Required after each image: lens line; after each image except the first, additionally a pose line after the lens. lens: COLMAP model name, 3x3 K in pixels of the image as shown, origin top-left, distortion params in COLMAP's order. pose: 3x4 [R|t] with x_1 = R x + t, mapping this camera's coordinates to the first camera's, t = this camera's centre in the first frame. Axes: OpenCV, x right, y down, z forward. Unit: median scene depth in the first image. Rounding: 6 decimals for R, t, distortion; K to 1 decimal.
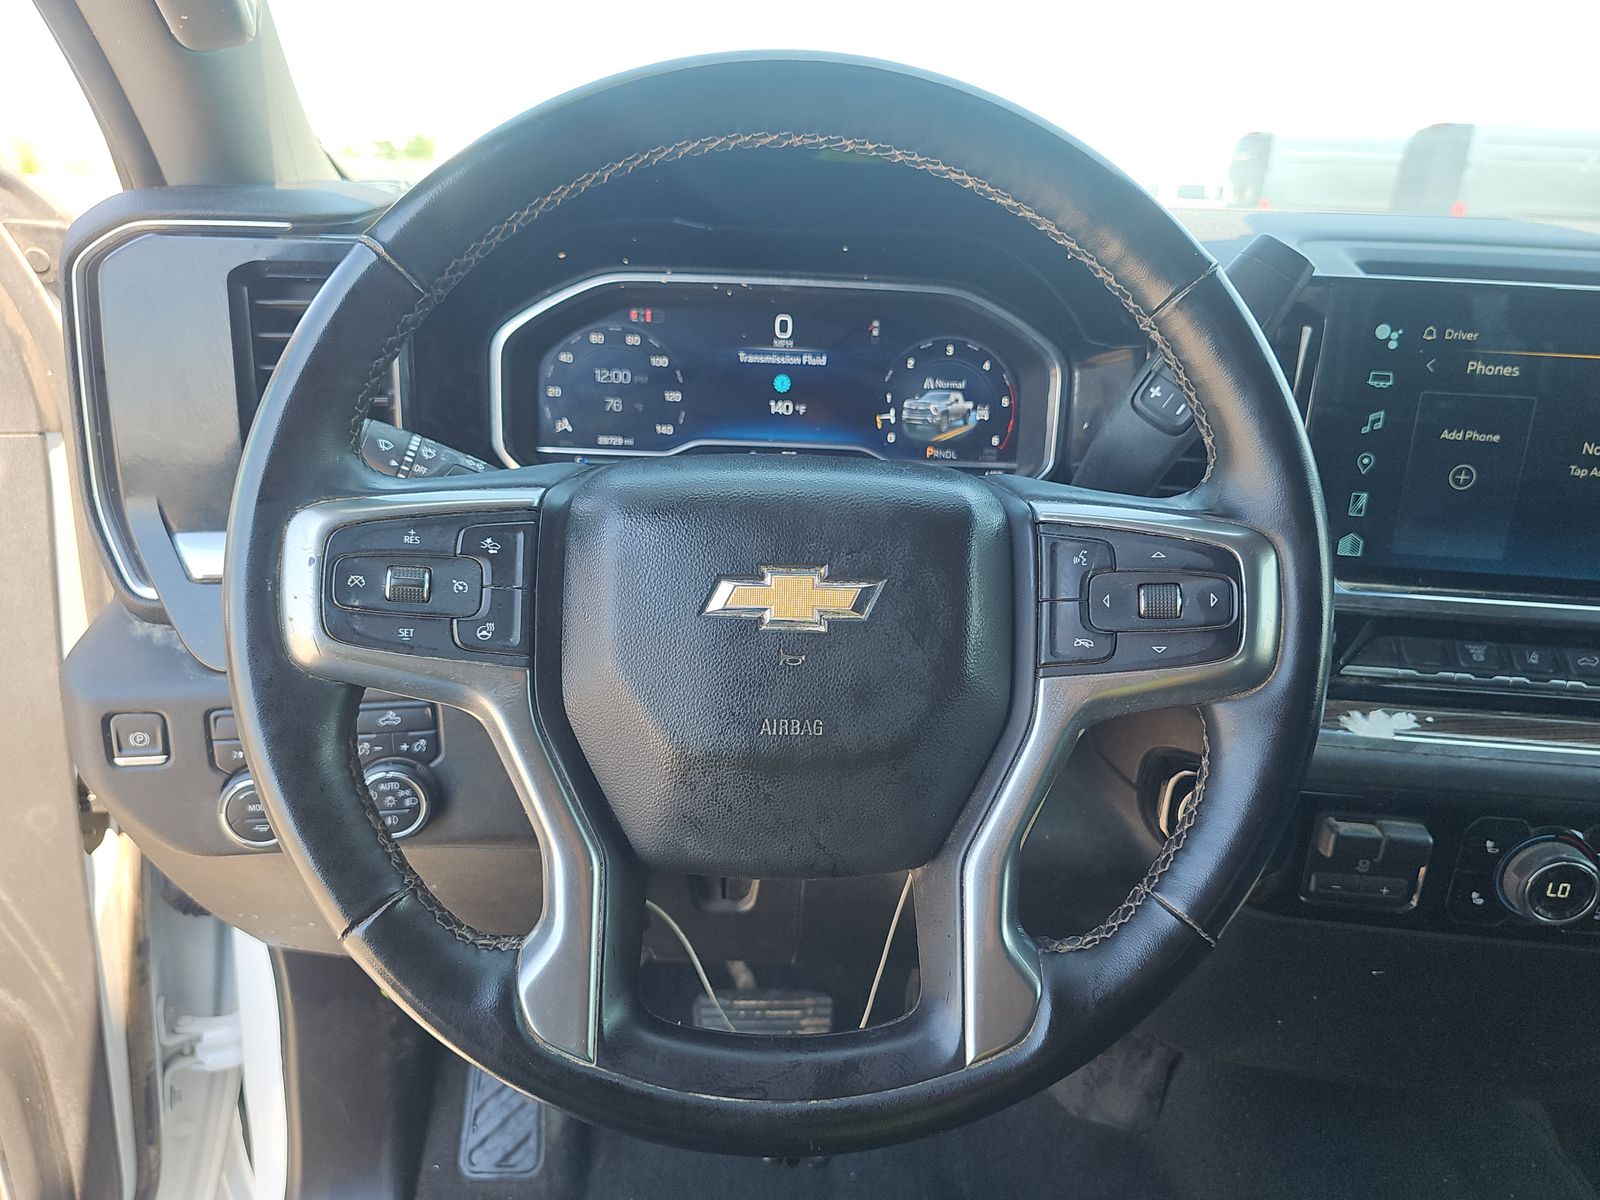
lens RADIAL K [[1069.0, 0, 803.2], [0, 1069.0, 601.4], [0, 0, 1]] dist [0.031097, -0.018758]
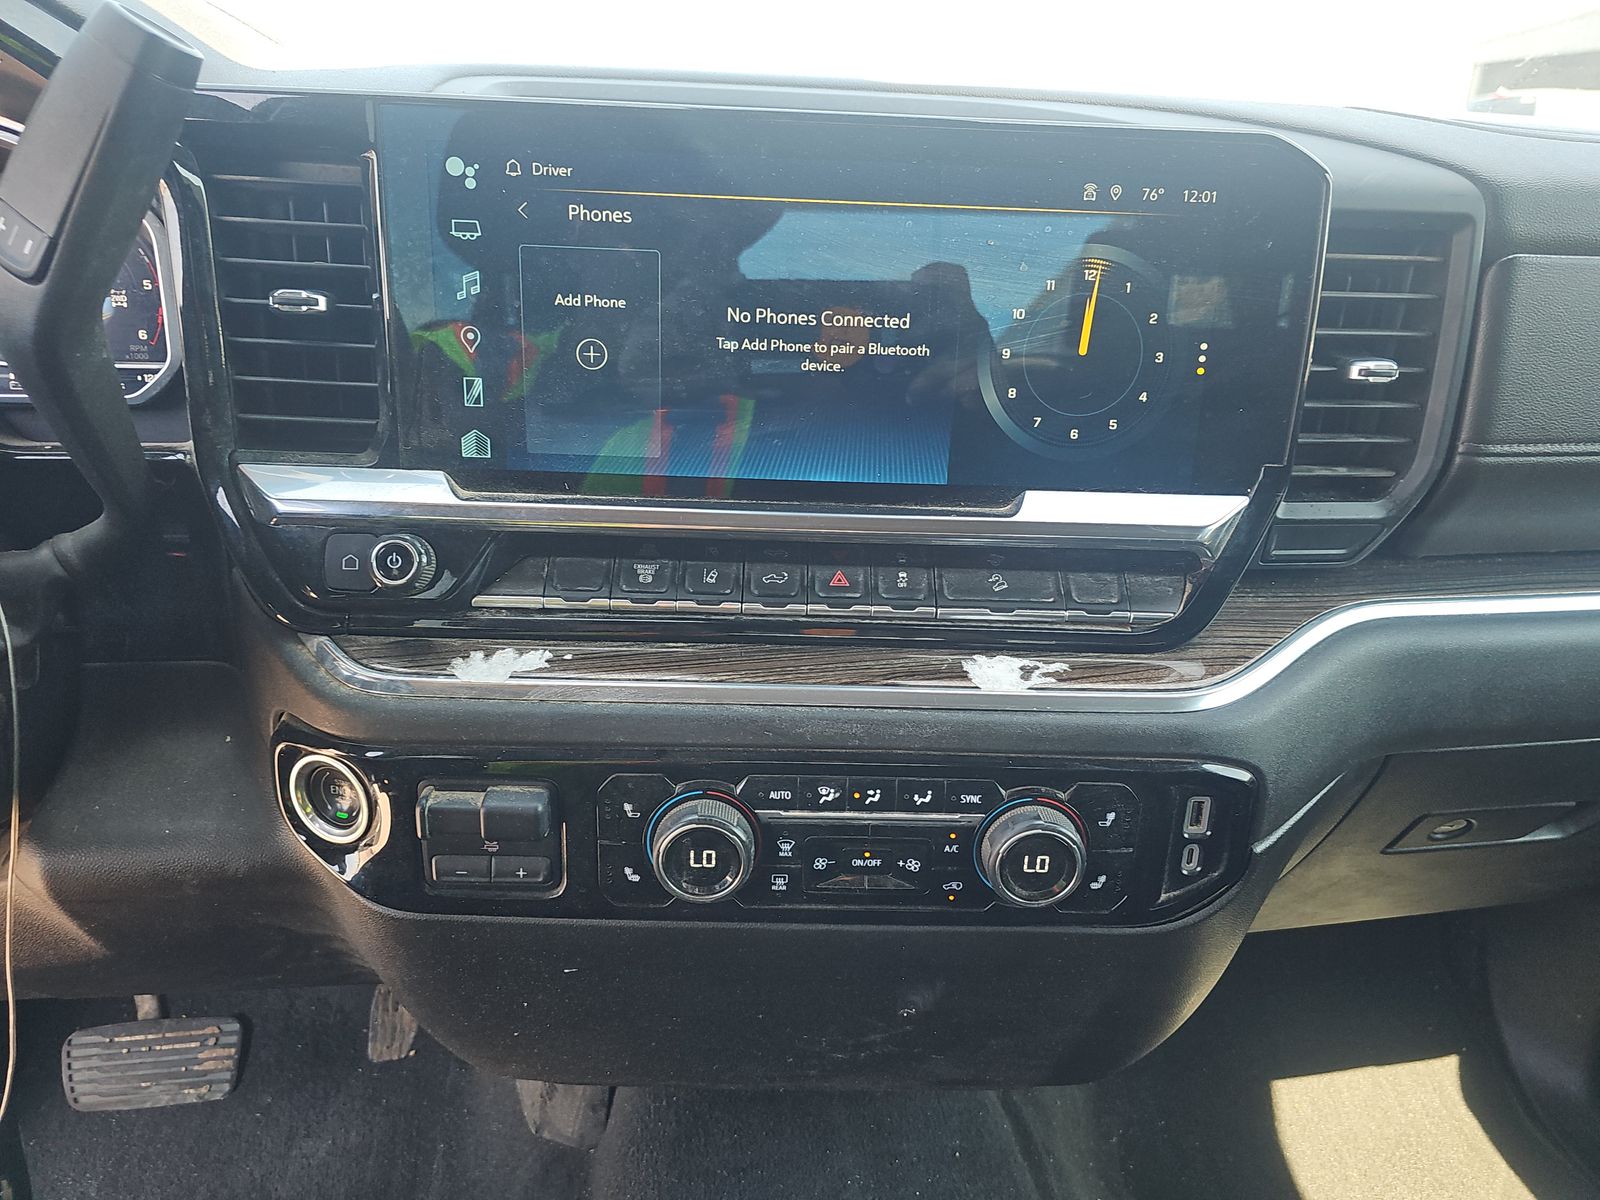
lens RADIAL K [[1069.0, 0, 793.4], [0, 1069.0, 593.8], [0, 0, 1]] dist [0.031097, -0.018758]
pose [[0.995045, -0.041523, 0.090342, 0.582438], [0.040286, 0.999068, 0.015473, 0.048581], [-0.090901, -0.011756, 0.995791, 0.161974]]
